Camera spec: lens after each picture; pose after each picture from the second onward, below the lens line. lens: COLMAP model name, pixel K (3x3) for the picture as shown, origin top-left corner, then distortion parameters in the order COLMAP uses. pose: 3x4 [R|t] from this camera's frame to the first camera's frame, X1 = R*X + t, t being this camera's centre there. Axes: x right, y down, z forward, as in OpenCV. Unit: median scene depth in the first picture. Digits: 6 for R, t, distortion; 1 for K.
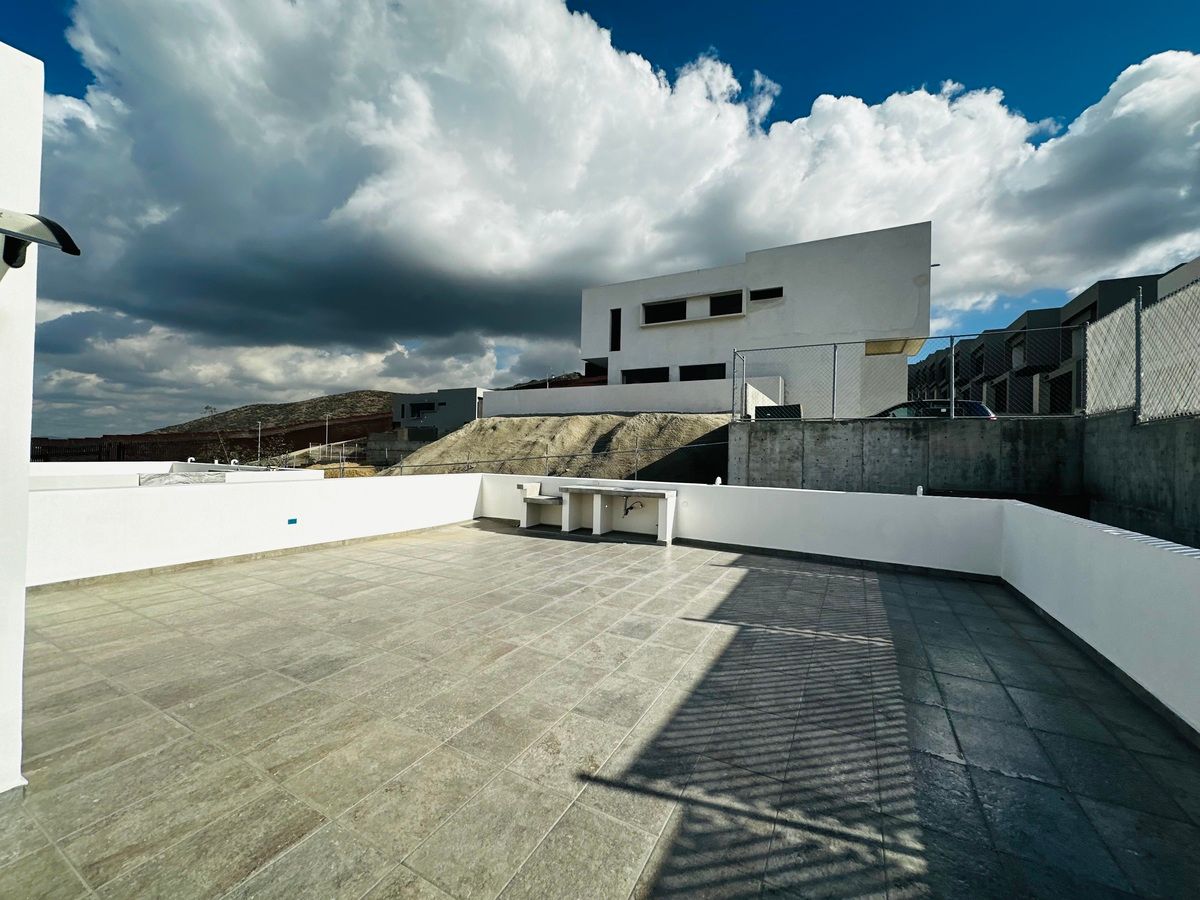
lens RADIAL K [[479.6, 0, 596.4], [0, 479.6, 445.5], [0, 0, 1]] dist [-0.005581, 0.001568]
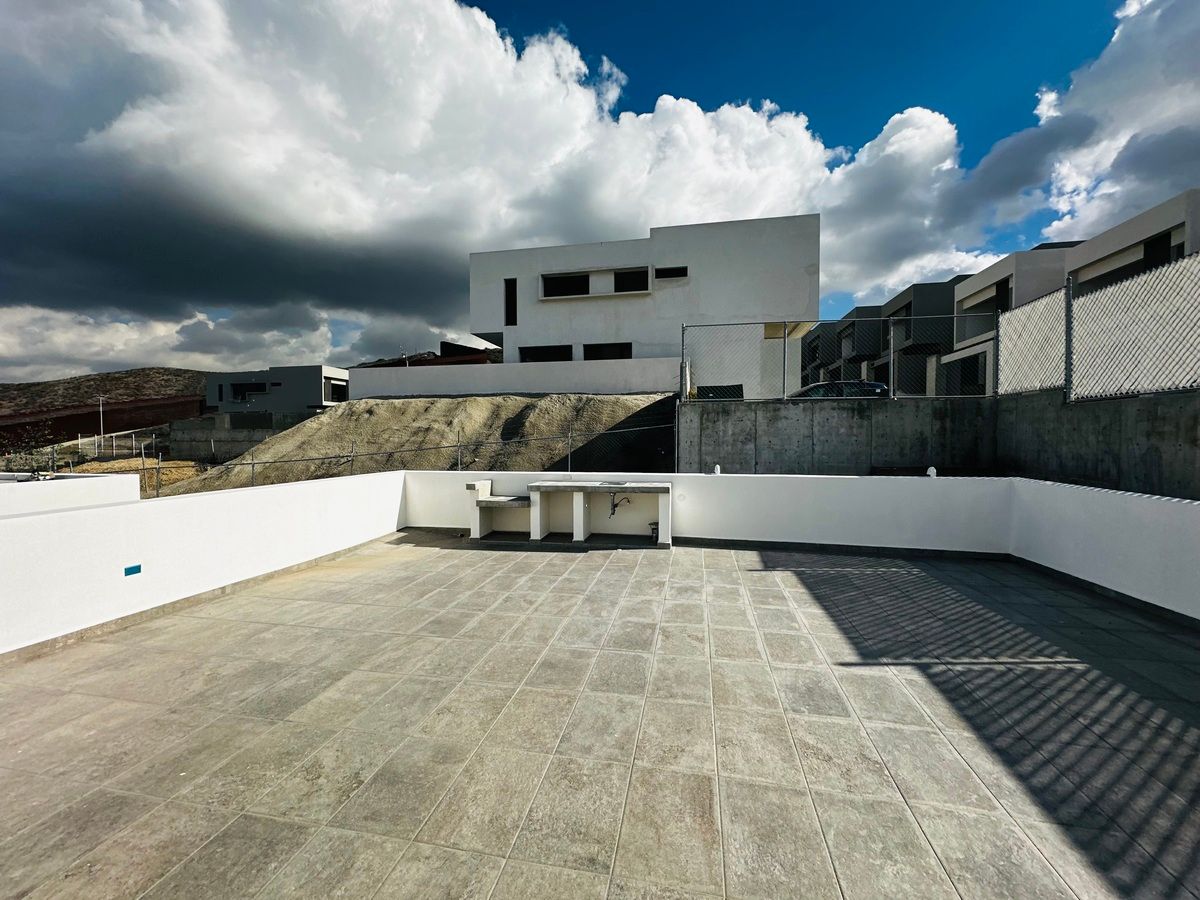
lens RADIAL K [[479.6, 0, 597.5], [0, 479.6, 450.4], [0, 0, 1]] dist [-0.005581, 0.001568]
pose [[0.956875, -0.033197, 0.288596, -0.155905], [0.019848, 0.998599, 0.049058, -0.006359], [-0.289820, -0.041214, 0.956193, 0.167544]]
